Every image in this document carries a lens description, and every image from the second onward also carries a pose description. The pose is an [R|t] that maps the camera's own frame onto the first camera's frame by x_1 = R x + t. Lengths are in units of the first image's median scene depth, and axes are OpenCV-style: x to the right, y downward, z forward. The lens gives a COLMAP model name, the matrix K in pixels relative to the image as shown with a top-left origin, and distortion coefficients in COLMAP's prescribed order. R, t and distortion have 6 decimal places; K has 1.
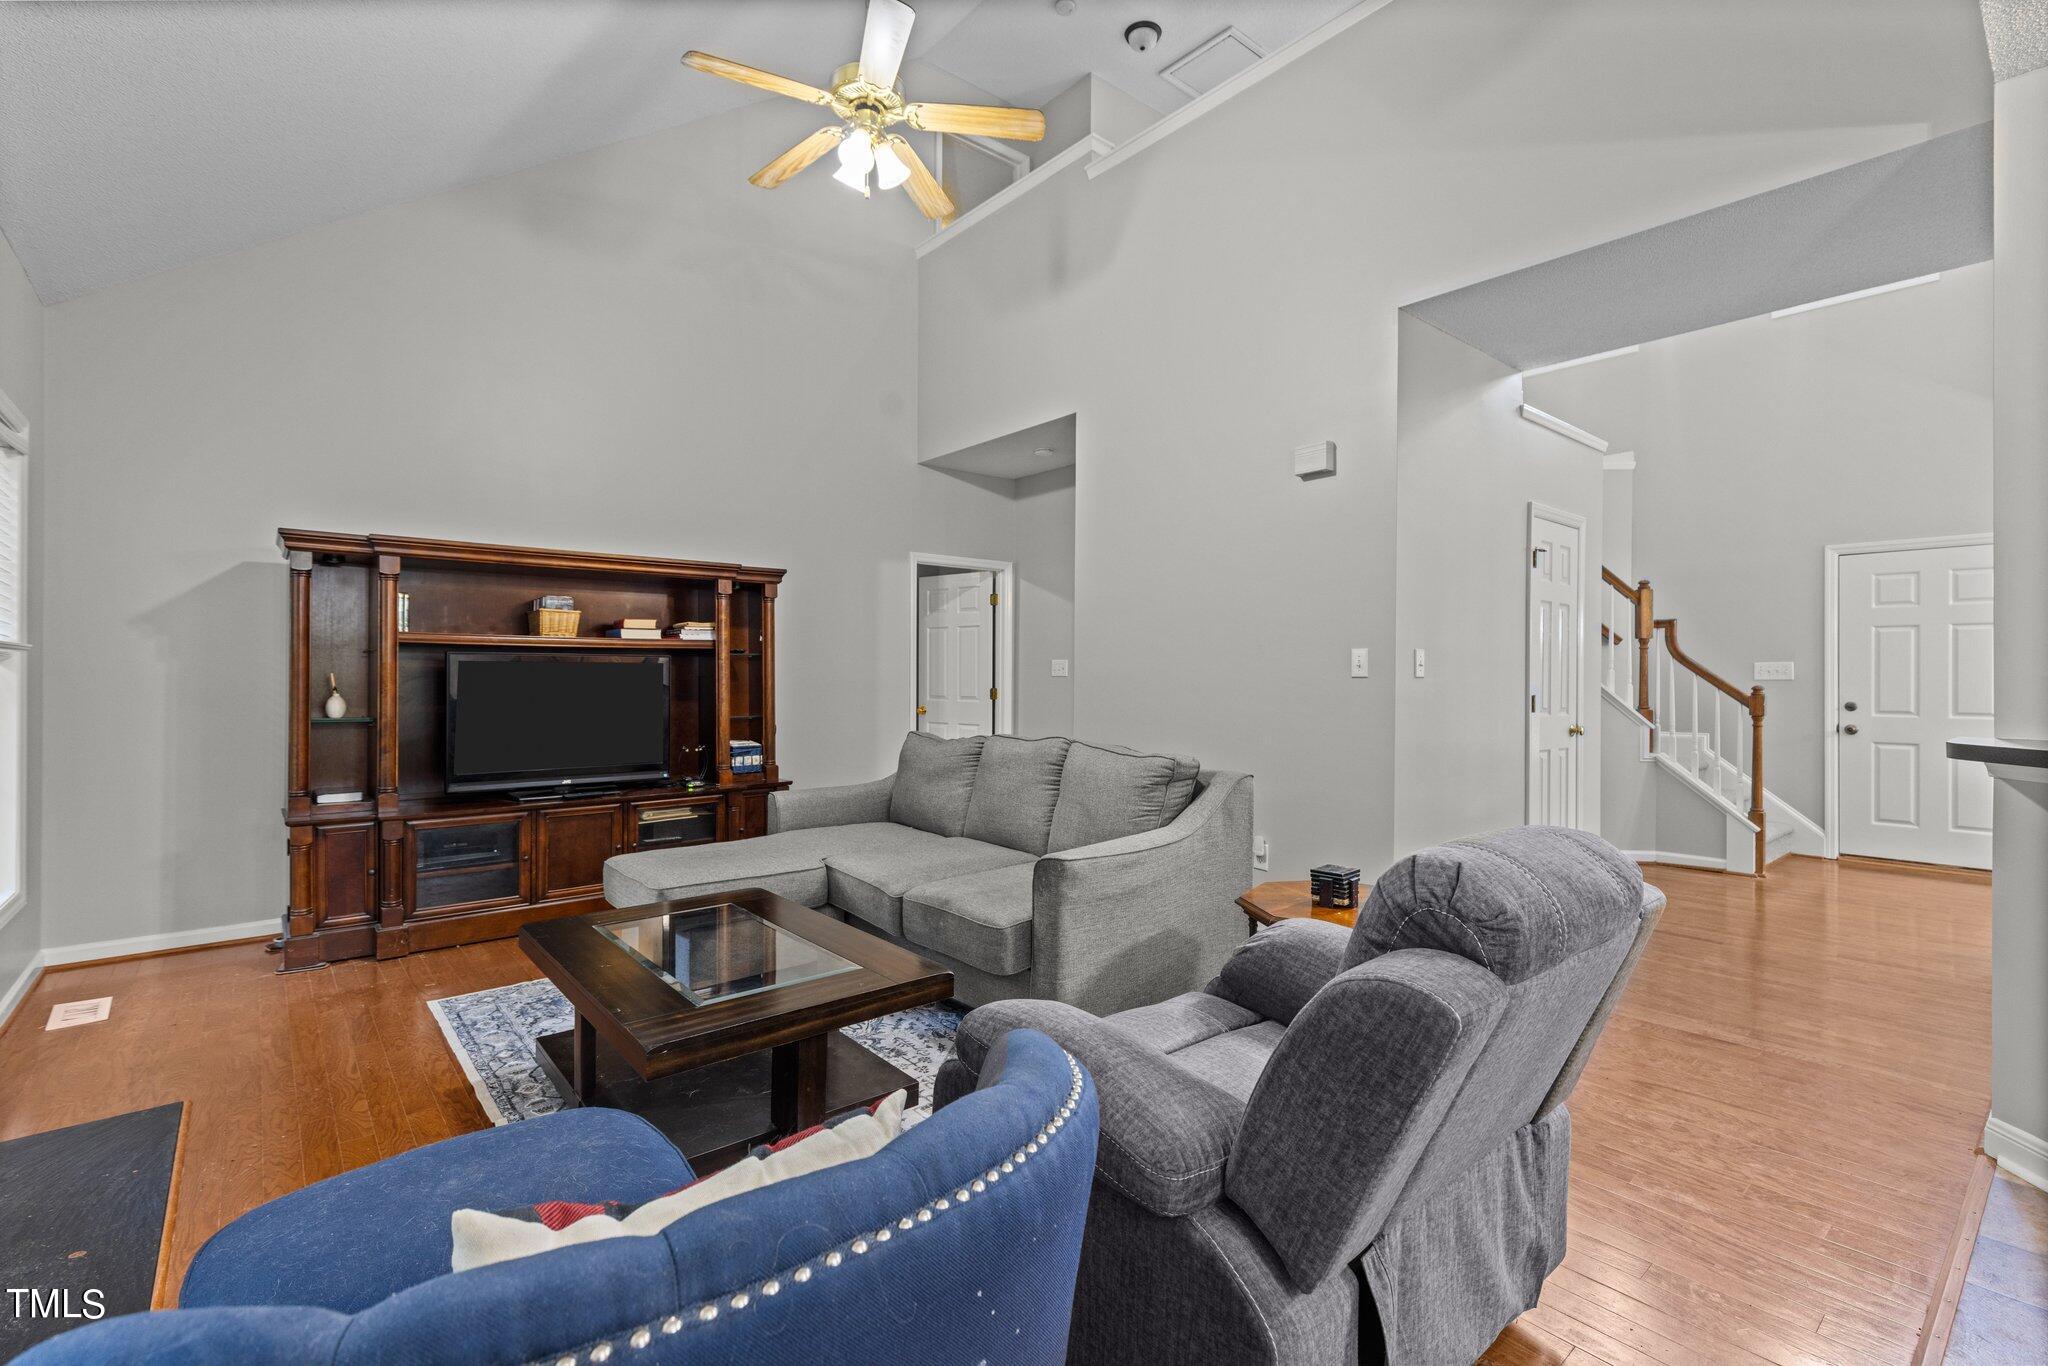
lens RADIAL K [[937.6, 0, 1007.4], [0, 937.6, 682.8], [0, 0, 1]] dist [0.005752, -0.002253]
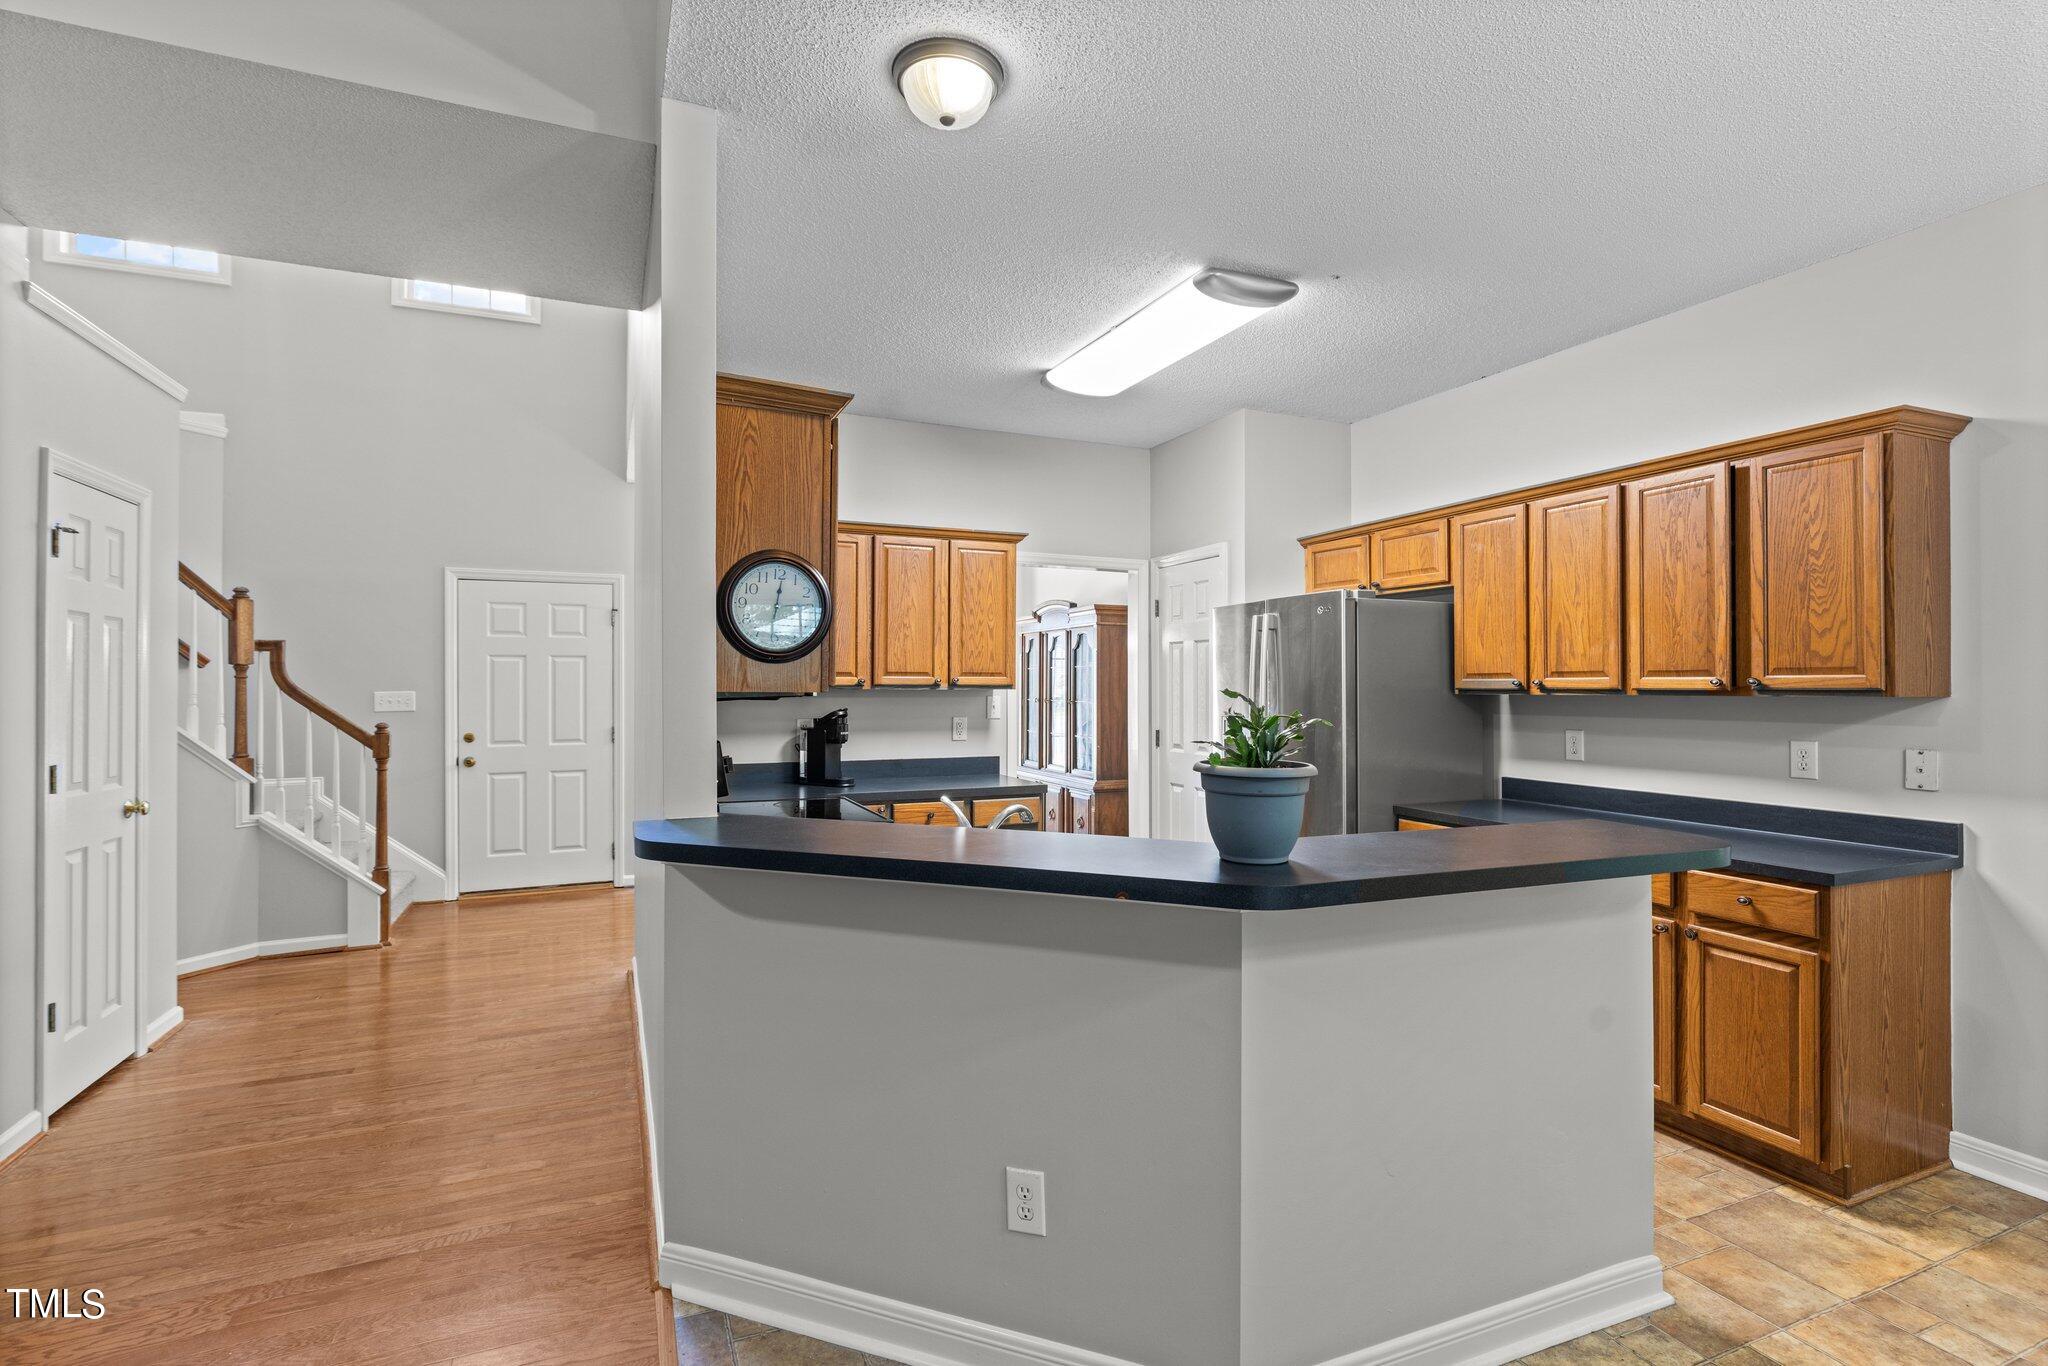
lens RADIAL K [[984.1, 0, 1047.5], [0, 984.1, 683.6], [0, 0, 1]] dist [-0.000962, 0.000346]
pose [[0.279348, -0.001051, 0.960189, 0.103631], [0.001882, 0.999998, 0.000546, -0.032126], [-0.960188, 0.001655, 0.279350, 0.163671]]
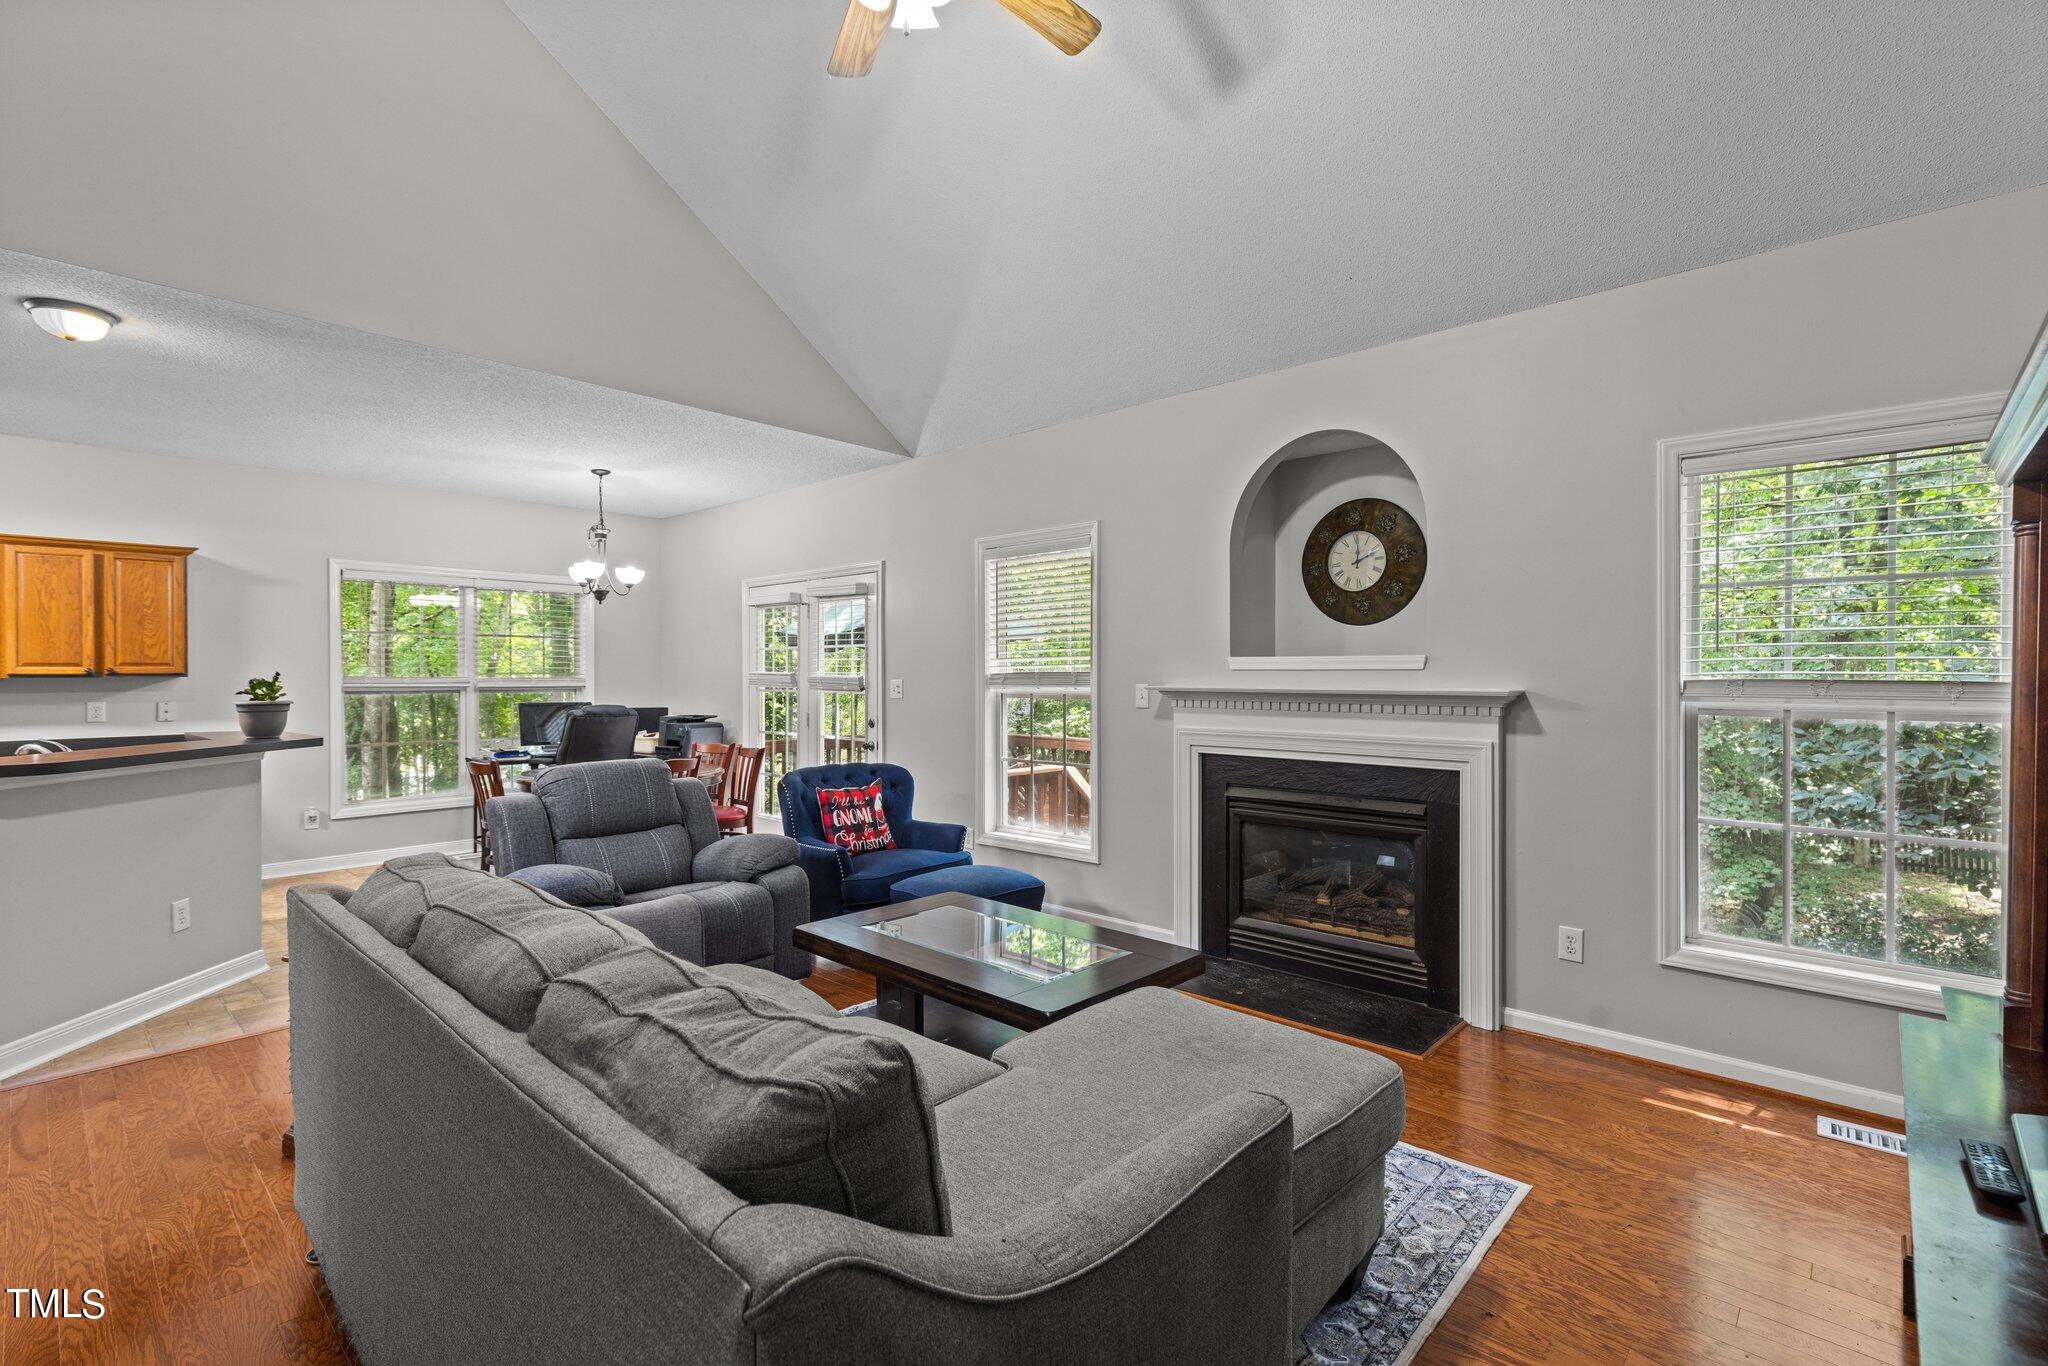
lens RADIAL K [[937.6, 0, 1024.3], [0, 937.6, 672.4], [0, 0, 1]] dist [0.005752, -0.002253]
pose [[-0.991906, -0.002055, -0.126961, -0.089377], [-0.001699, 0.999994, -0.002911, -0.028275], [0.126966, -0.002671, -0.991903, 1.010497]]
